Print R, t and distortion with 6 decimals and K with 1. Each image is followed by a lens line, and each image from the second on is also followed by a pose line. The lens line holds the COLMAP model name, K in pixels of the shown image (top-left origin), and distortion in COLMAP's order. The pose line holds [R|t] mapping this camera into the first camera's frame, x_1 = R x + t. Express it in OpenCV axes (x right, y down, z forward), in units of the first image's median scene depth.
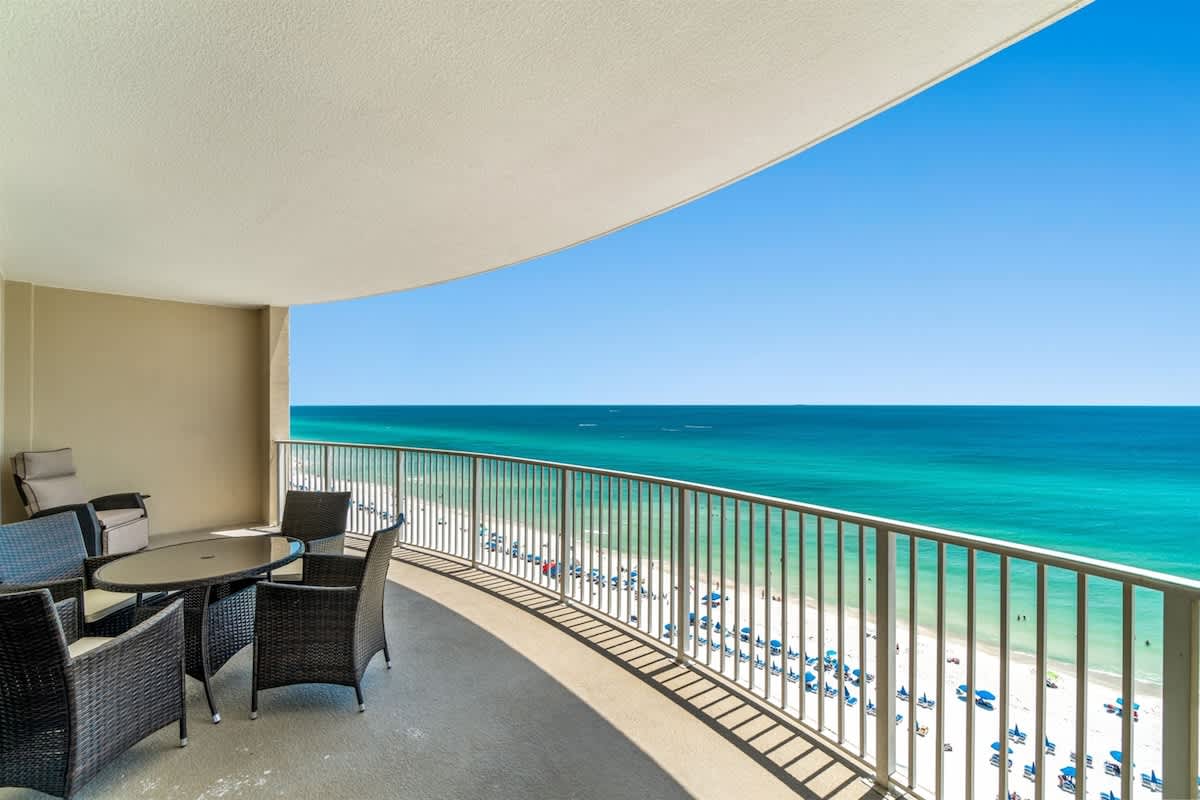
lens RADIAL K [[516.0, 0, 604.6], [0, 516.0, 405.6], [0, 0, 1]] dist [-0.001491, 0.000390]
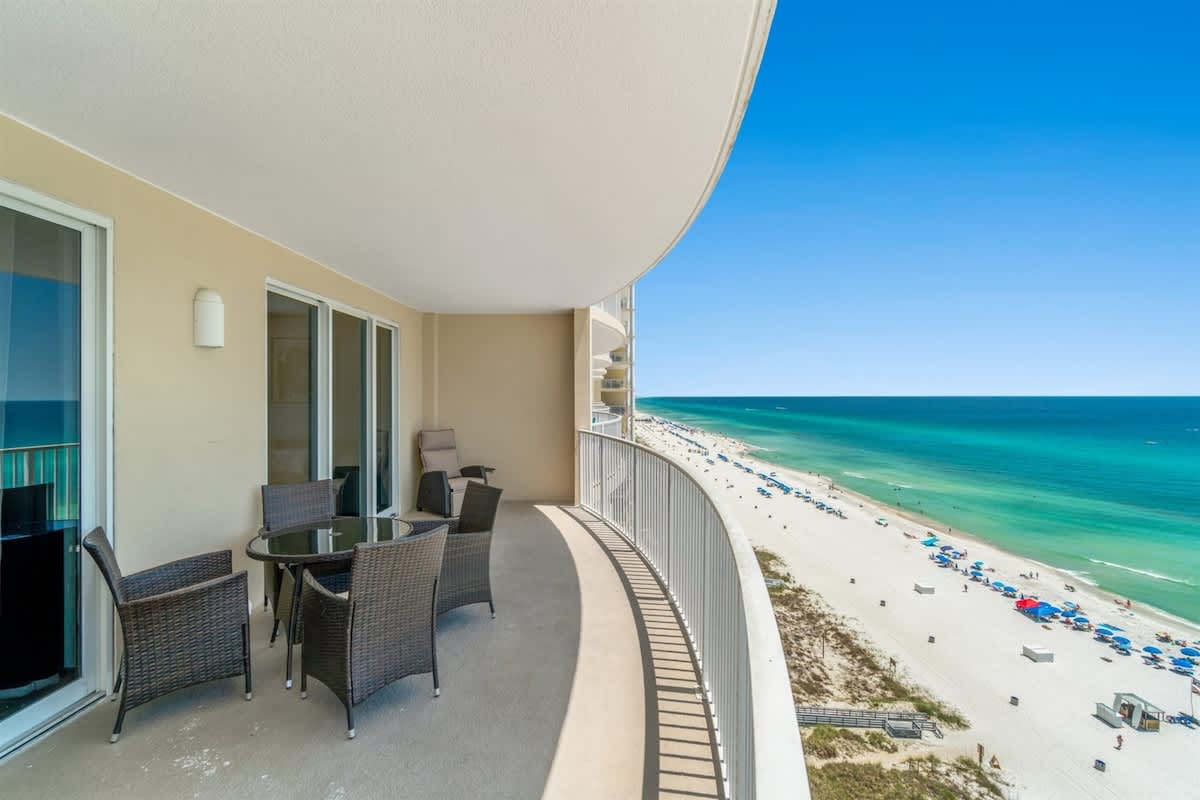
lens RADIAL K [[516.0, 0, 605.1], [0, 516.0, 399.8], [0, 0, 1]] dist [-0.001491, 0.000390]
pose [[0.695881, 0.004103, -0.718145, 0.197701], [0.000926, 0.999978, 0.006611, -0.004085], [0.718156, -0.005266, 0.695862, 0.275459]]
